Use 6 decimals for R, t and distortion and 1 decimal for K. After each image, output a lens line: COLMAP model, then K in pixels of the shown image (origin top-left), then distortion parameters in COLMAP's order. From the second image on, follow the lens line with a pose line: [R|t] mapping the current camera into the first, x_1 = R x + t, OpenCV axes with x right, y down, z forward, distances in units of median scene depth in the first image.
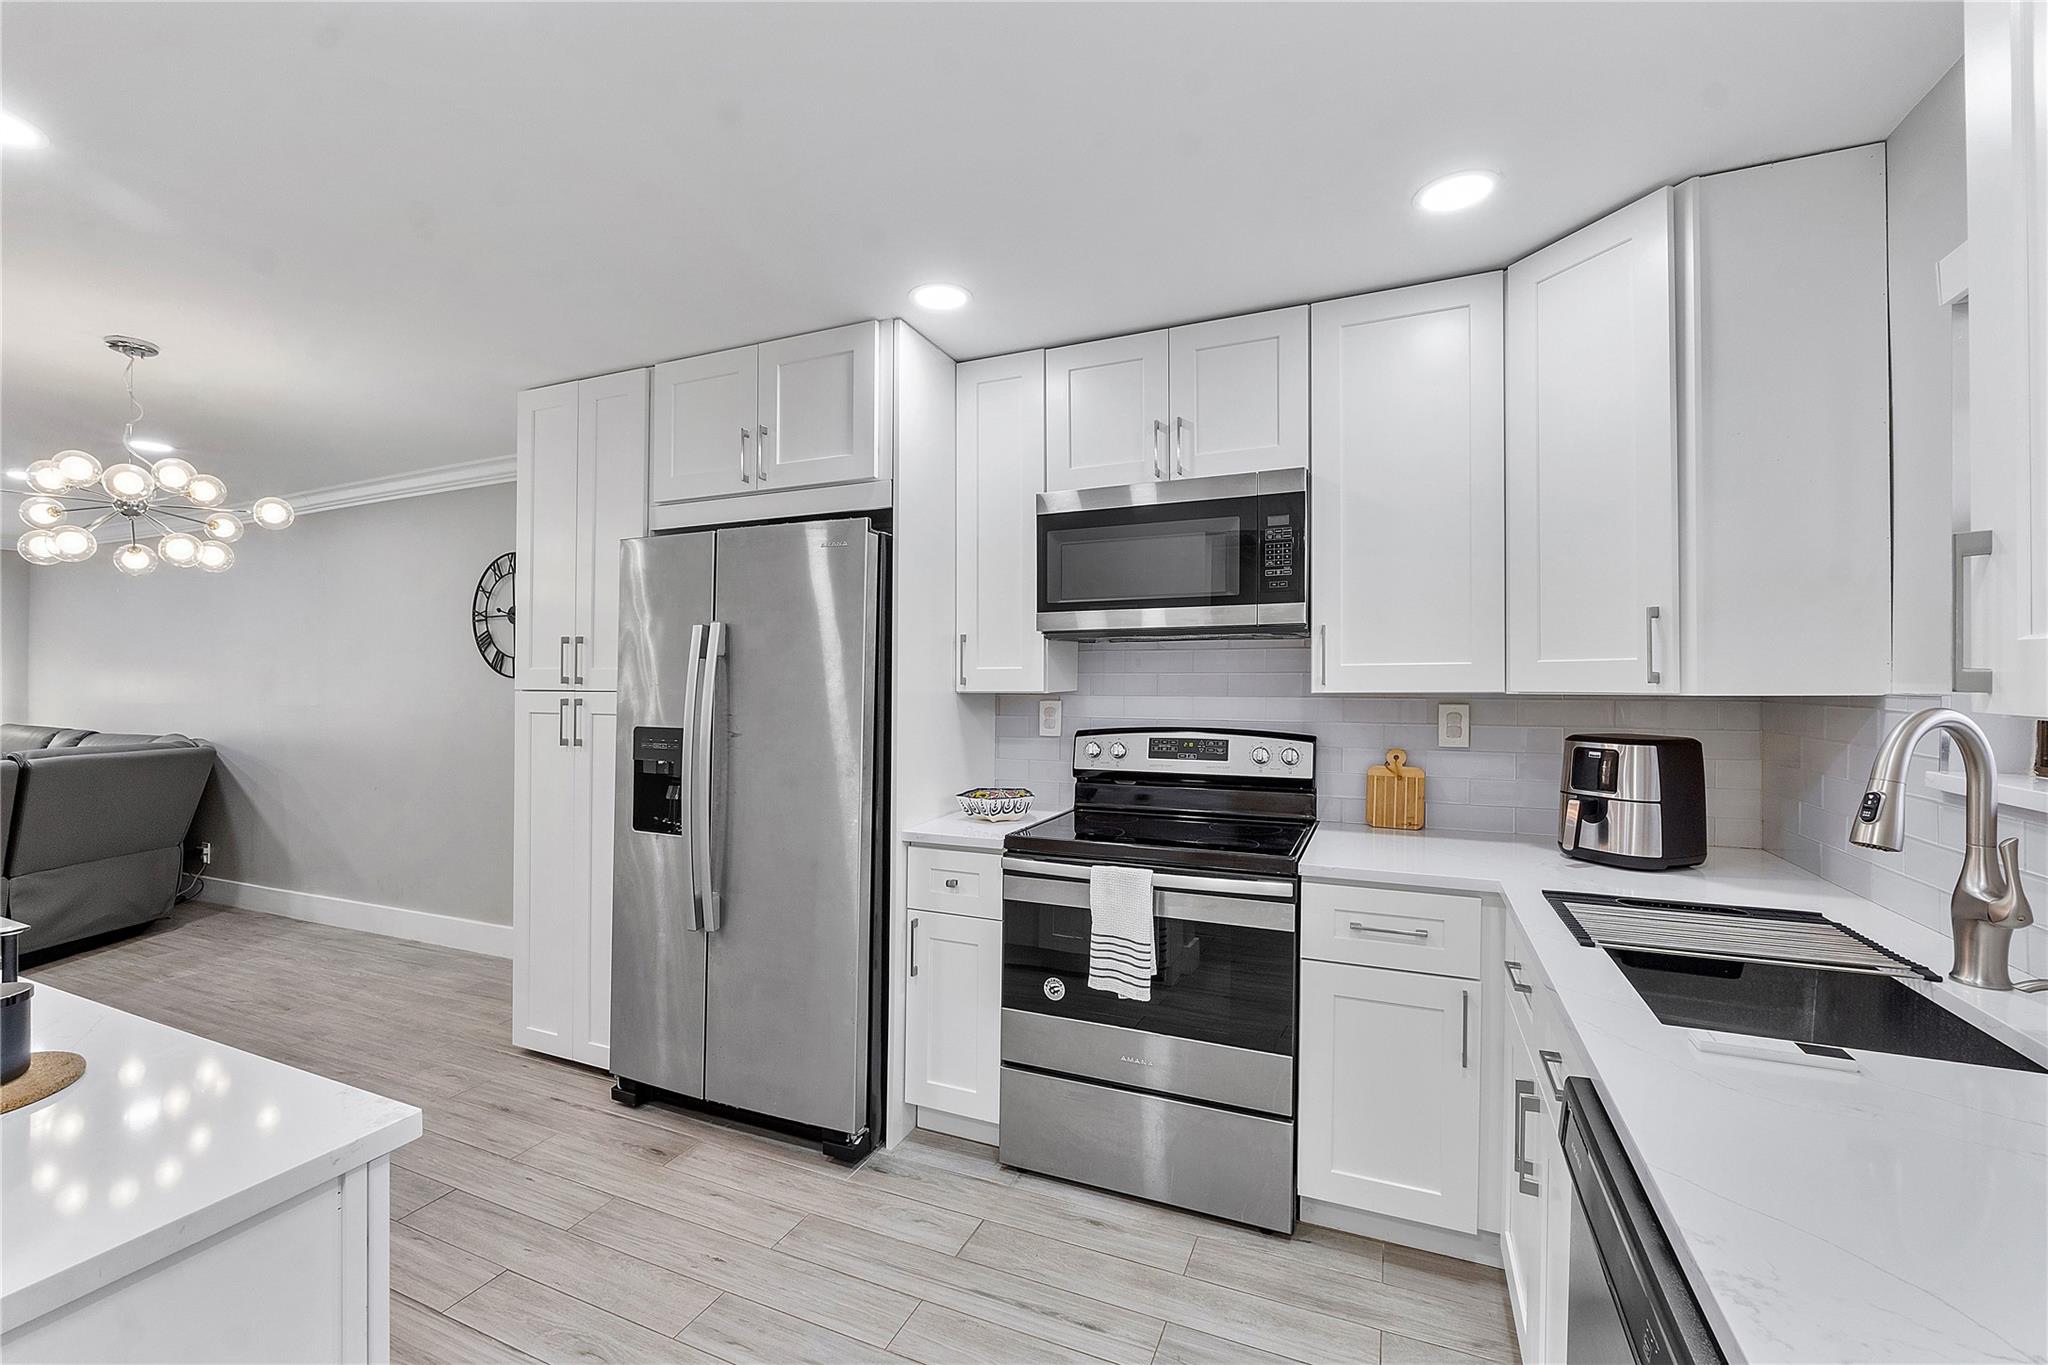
lens RADIAL K [[872.4, 0, 1014.7], [0, 872.4, 665.8], [0, 0, 1]] dist [-0.003110, -0.000549]
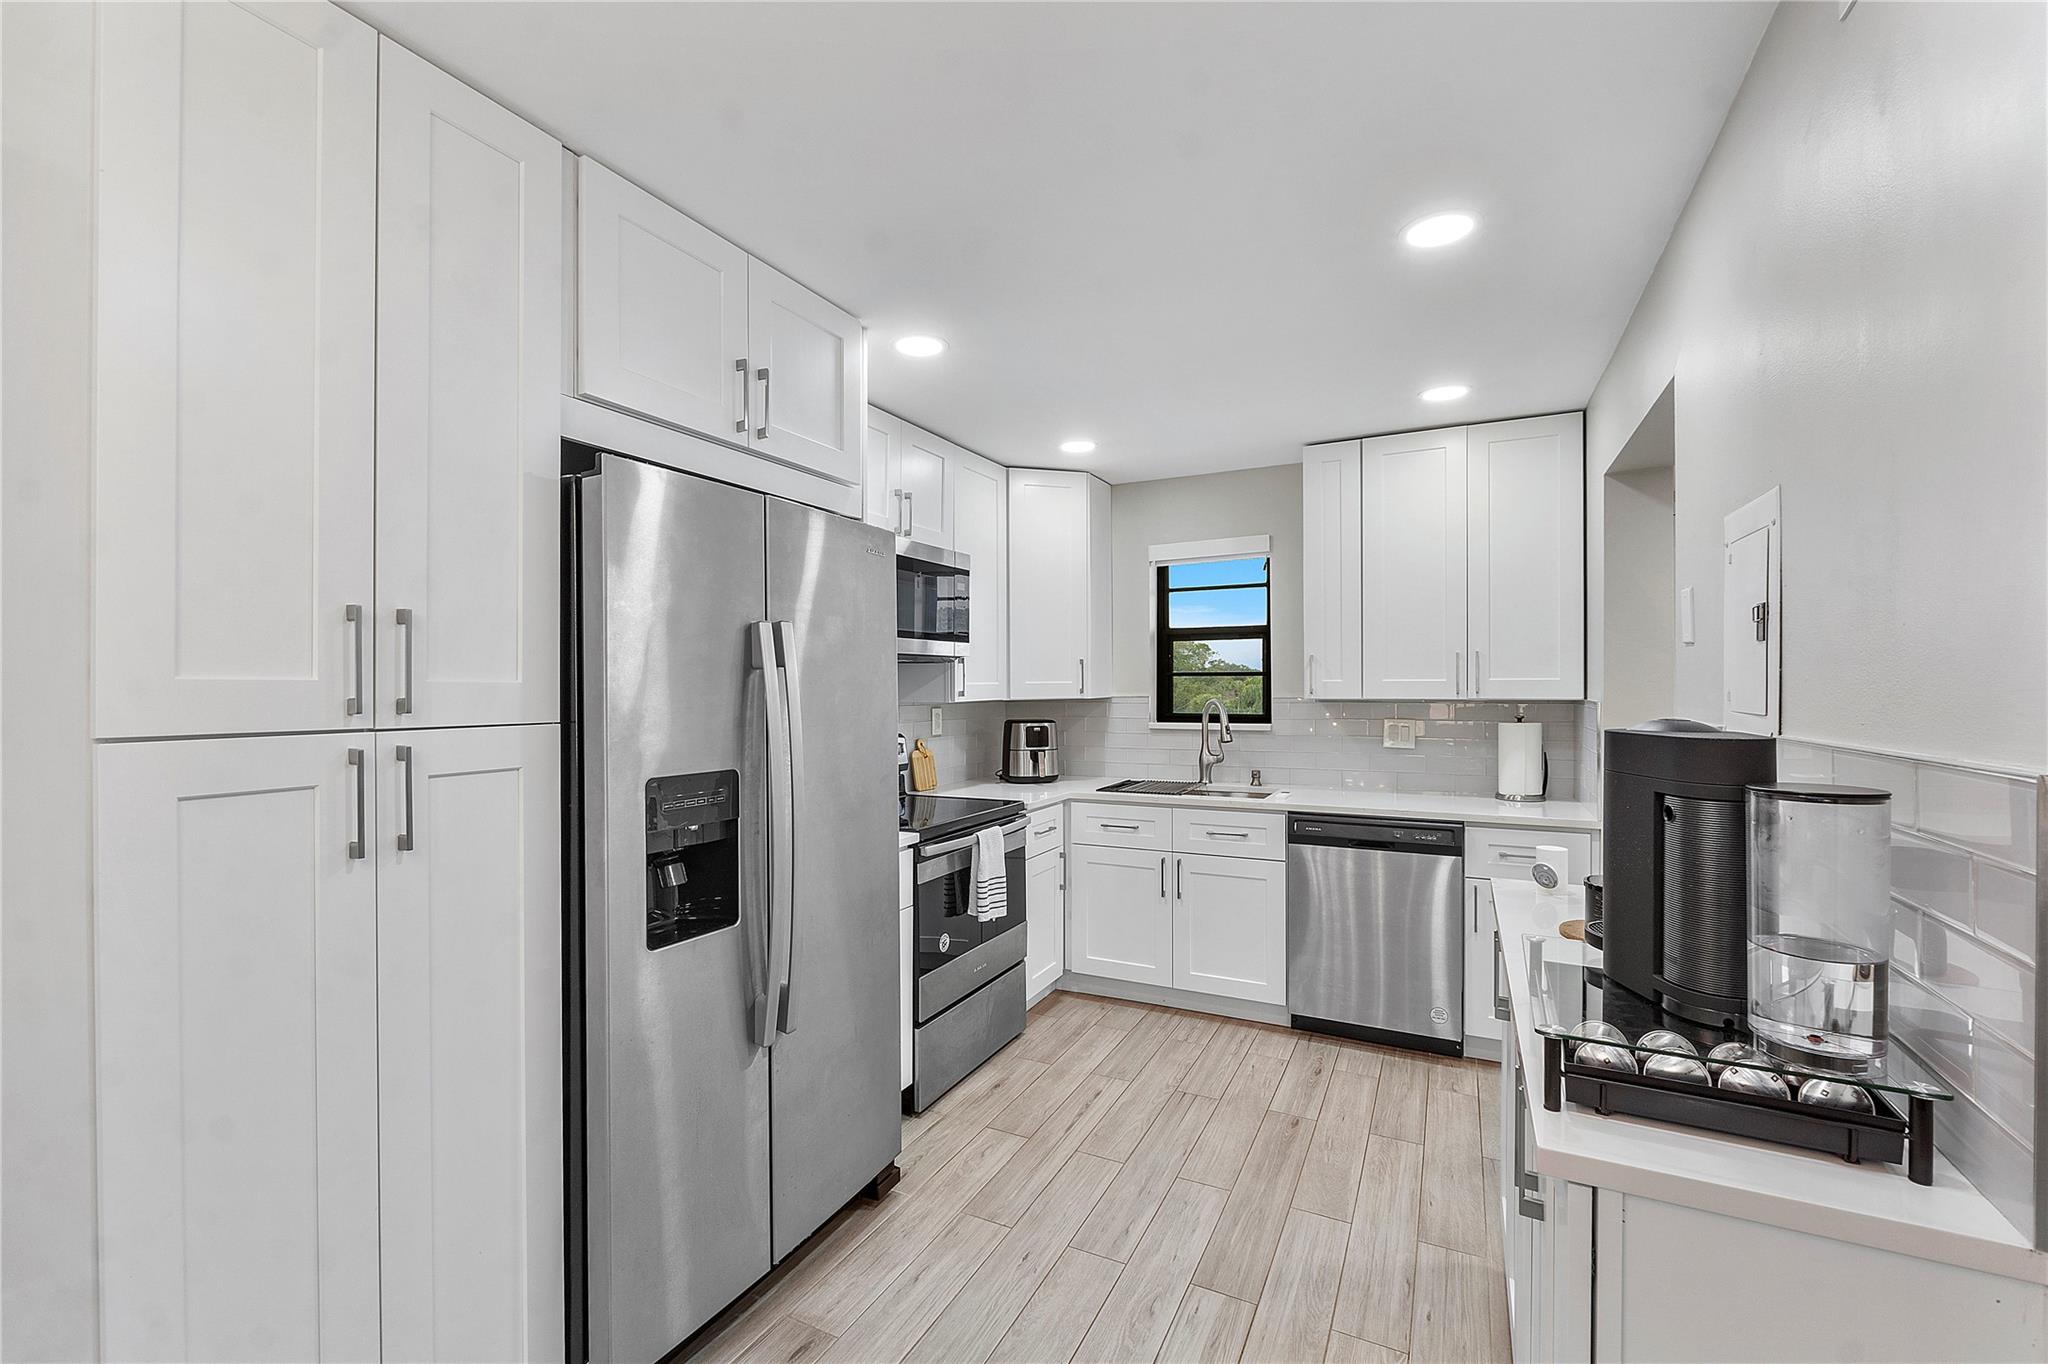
lens RADIAL K [[872.4, 0, 1012.6], [0, 872.4, 687.4], [0, 0, 1]] dist [-0.003110, -0.000549]
pose [[0.049604, 0.001323, 0.998768, -1.281836], [-0.009738, 0.999952, -0.000841, 0.006023], [-0.998721, -0.009684, 0.049615, 0.904627]]
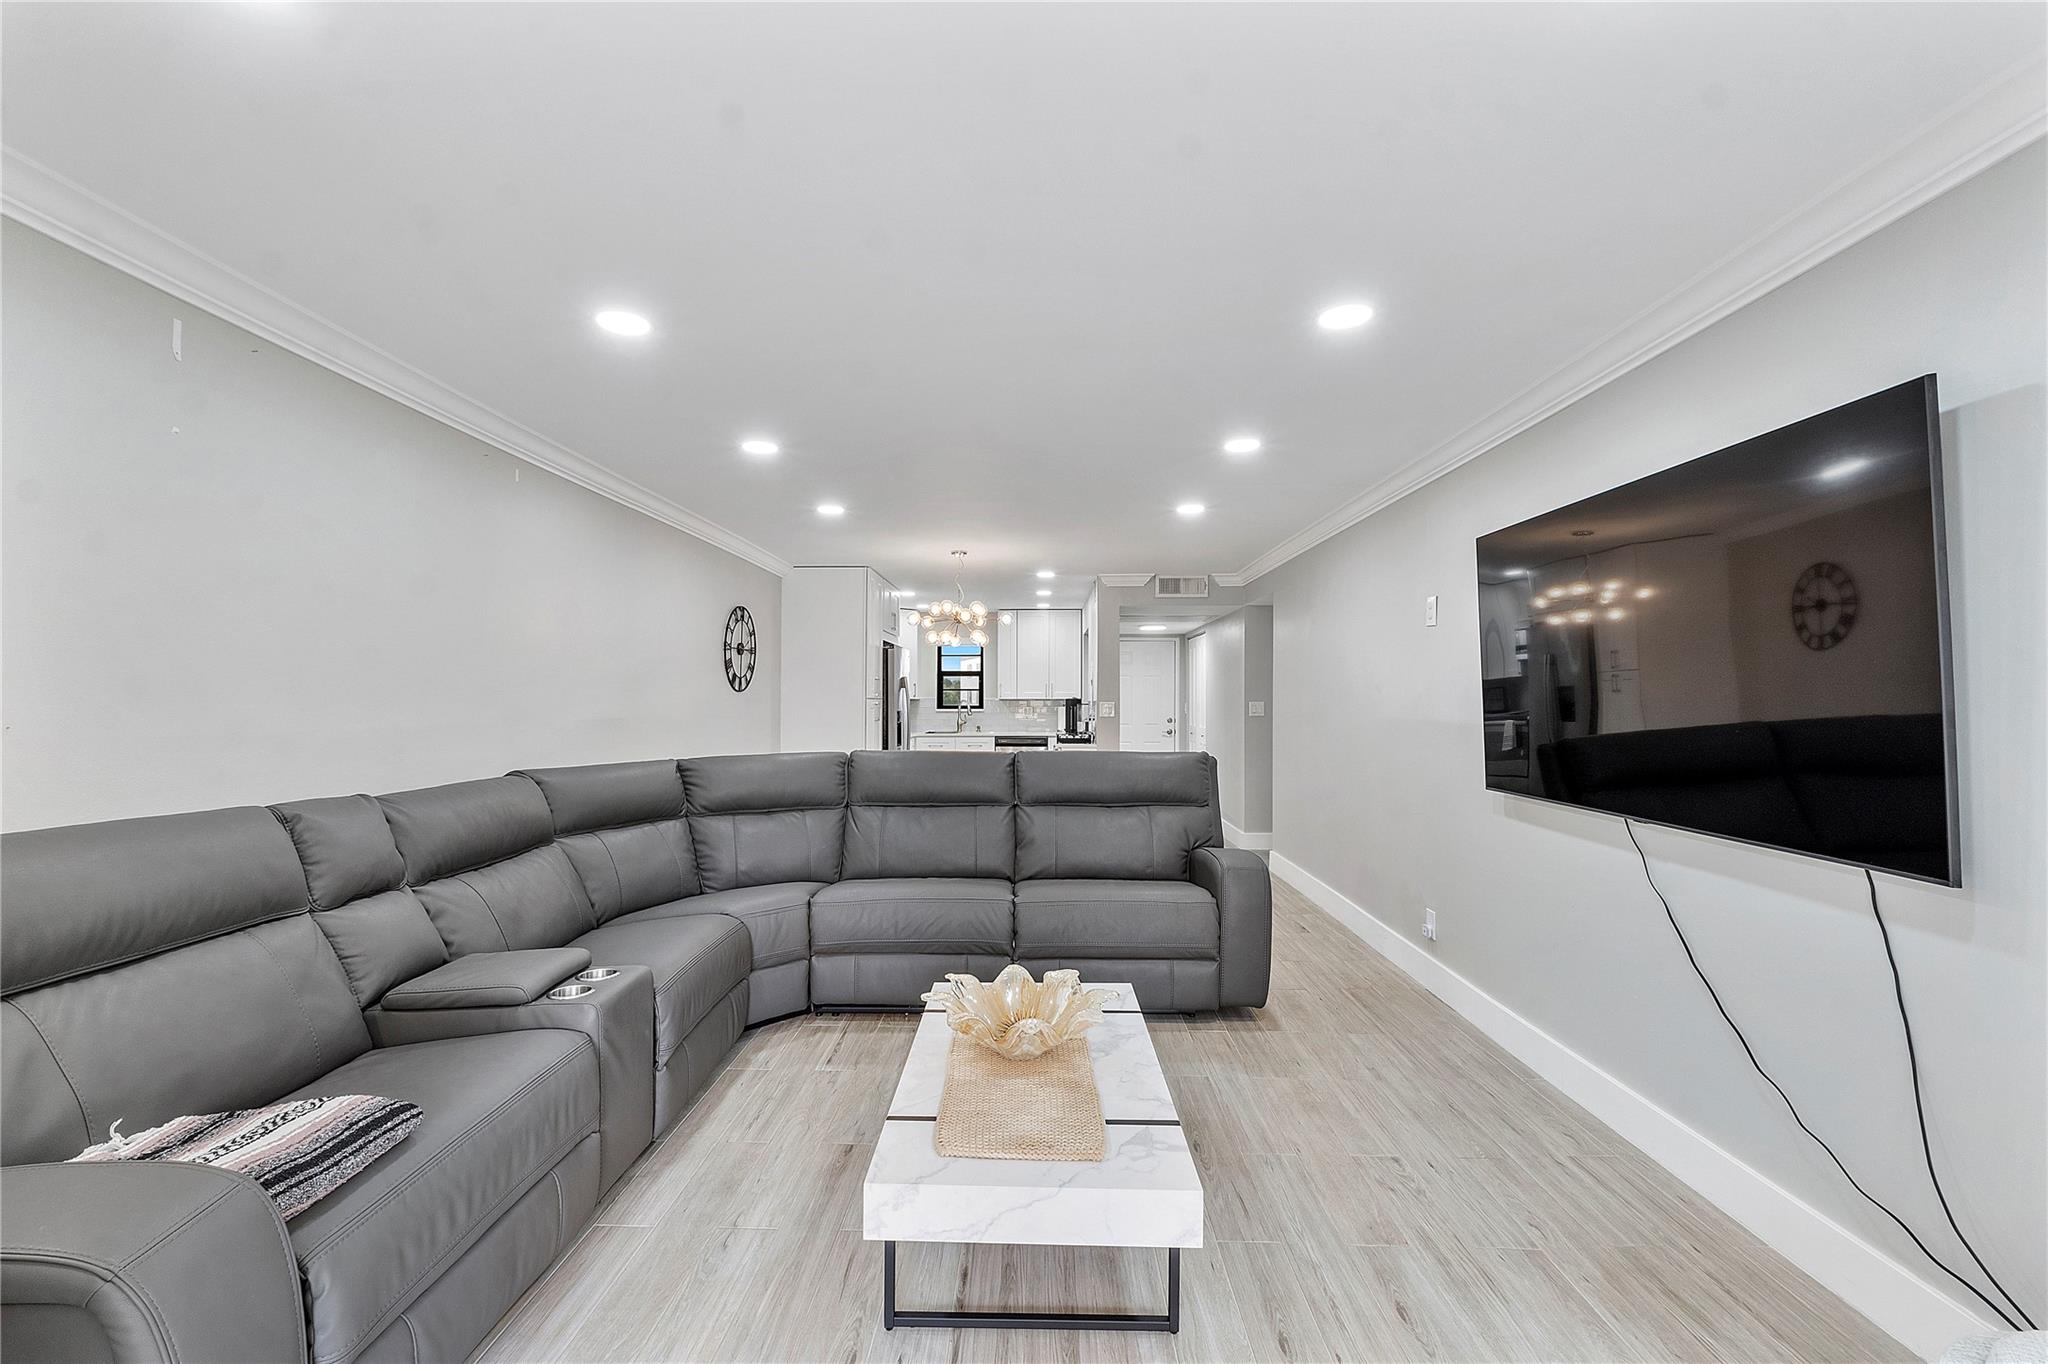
lens RADIAL K [[872.4, 0, 987.5], [0, 872.4, 693.2], [0, 0, 1]] dist [-0.003110, -0.000549]
pose [[-0.351737, 0.012311, 0.936018, -4.053865], [-0.012585, 0.999761, -0.017878, 0.077326], [-0.936014, -0.018068, -0.351498, 2.171376]]
